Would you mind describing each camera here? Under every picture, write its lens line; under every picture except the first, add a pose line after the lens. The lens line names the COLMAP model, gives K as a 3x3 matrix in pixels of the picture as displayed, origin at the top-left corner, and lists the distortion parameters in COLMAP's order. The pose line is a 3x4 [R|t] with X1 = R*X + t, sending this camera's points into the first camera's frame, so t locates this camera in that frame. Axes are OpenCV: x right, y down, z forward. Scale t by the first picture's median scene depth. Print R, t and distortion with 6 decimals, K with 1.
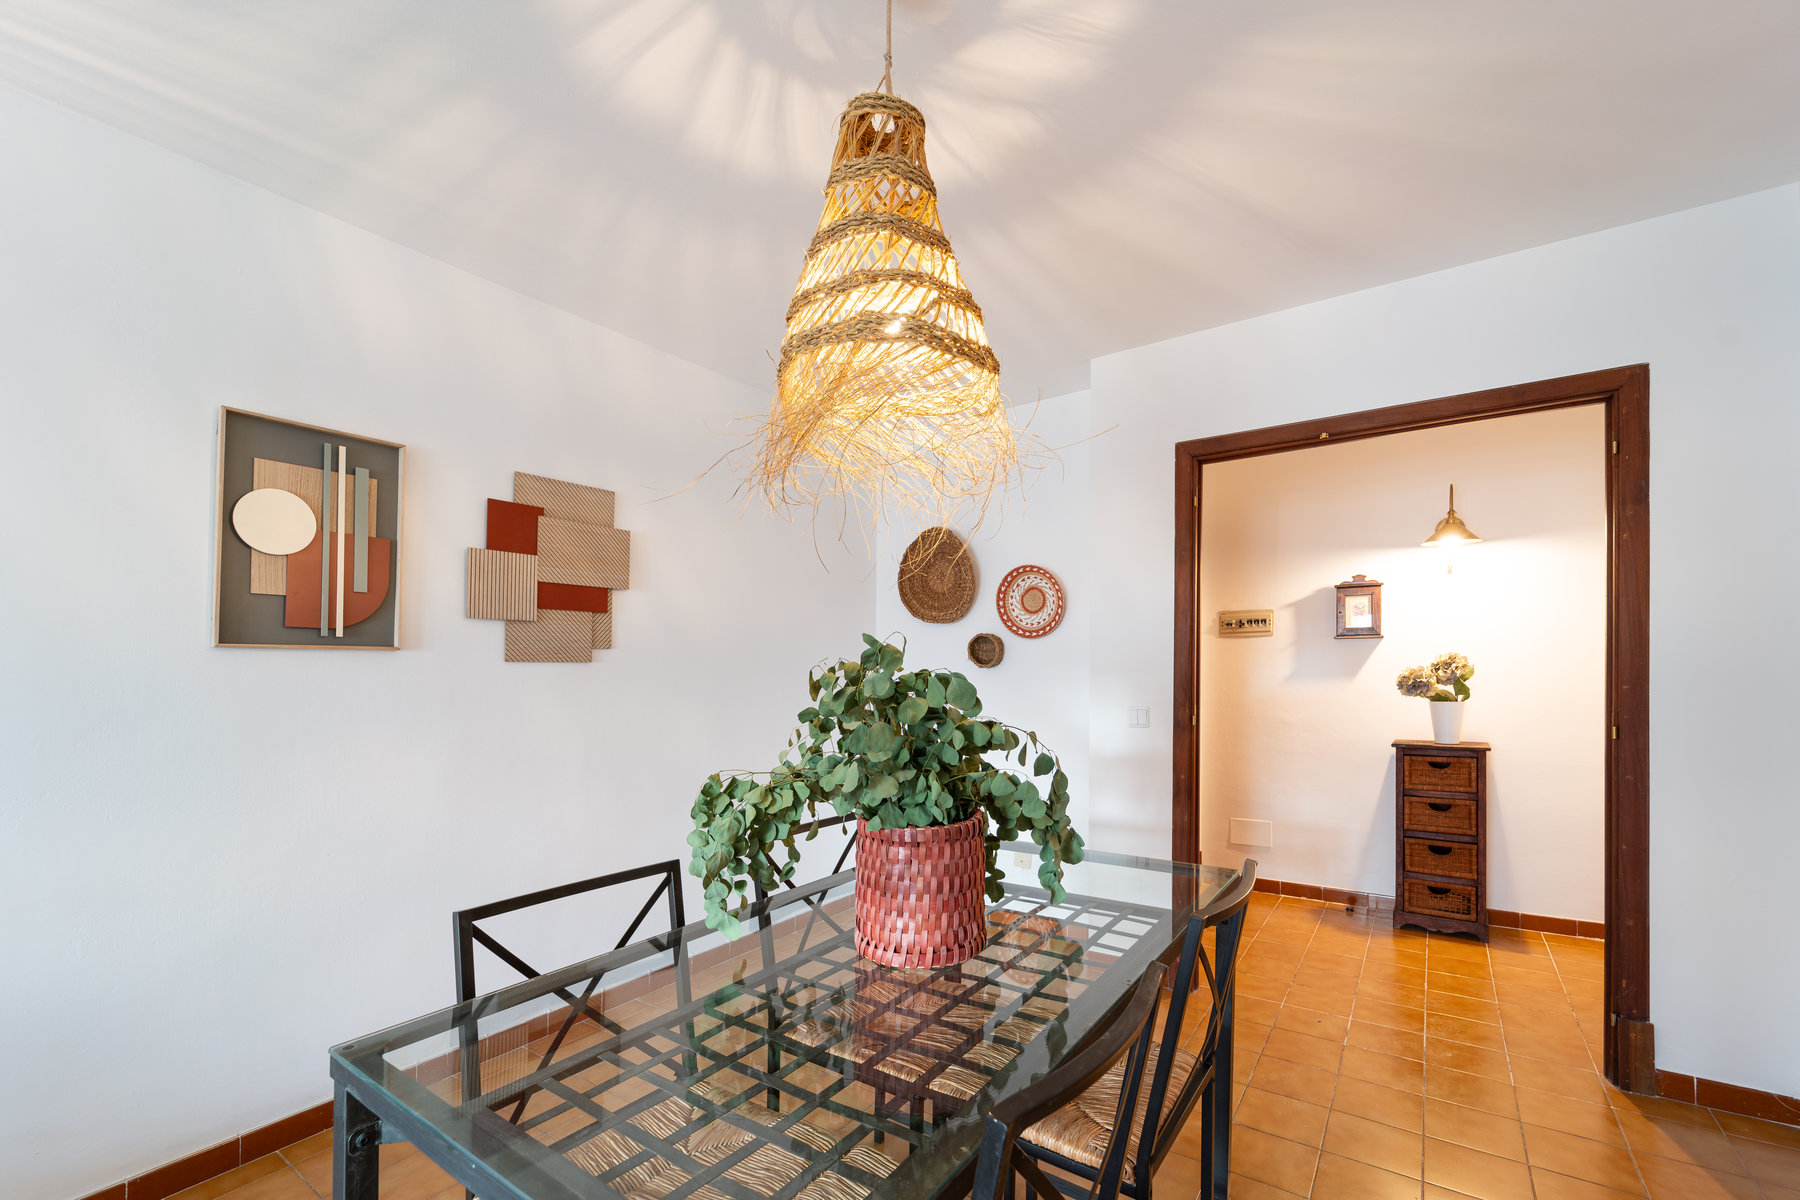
lens RADIAL K [[742.2, 0, 900.4], [0, 742.2, 669.3], [0, 0, 1]] dist [0.000888, -0.000278]
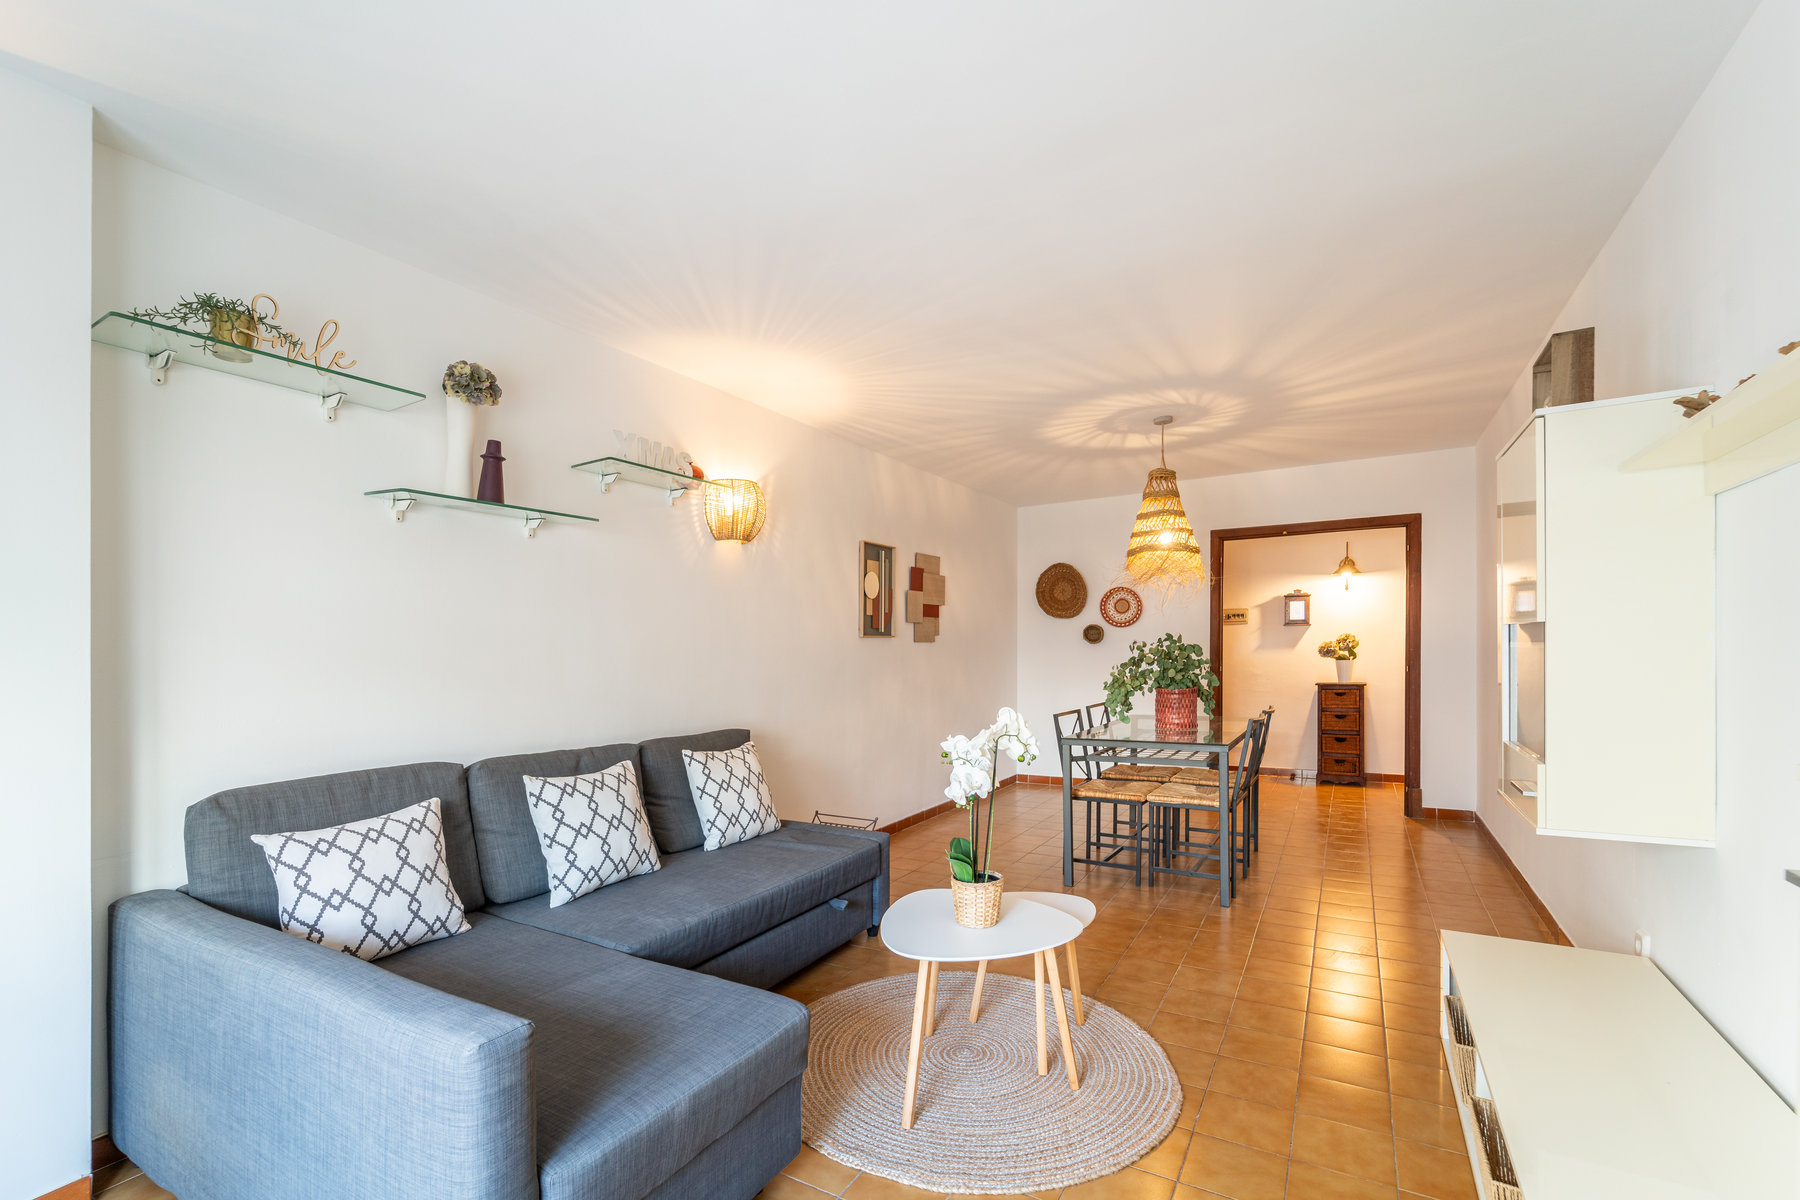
lens RADIAL K [[738.3, 0, 849.8], [0, 738.3, 660.7], [0, 0, 1]] dist [-0.012709, -0.000074]
pose [[0.999738, -0.006976, 0.021803, -0.540909], [0.006617, 0.999842, 0.016512, 0.006275], [-0.021915, -0.016364, 0.999626, -0.807904]]
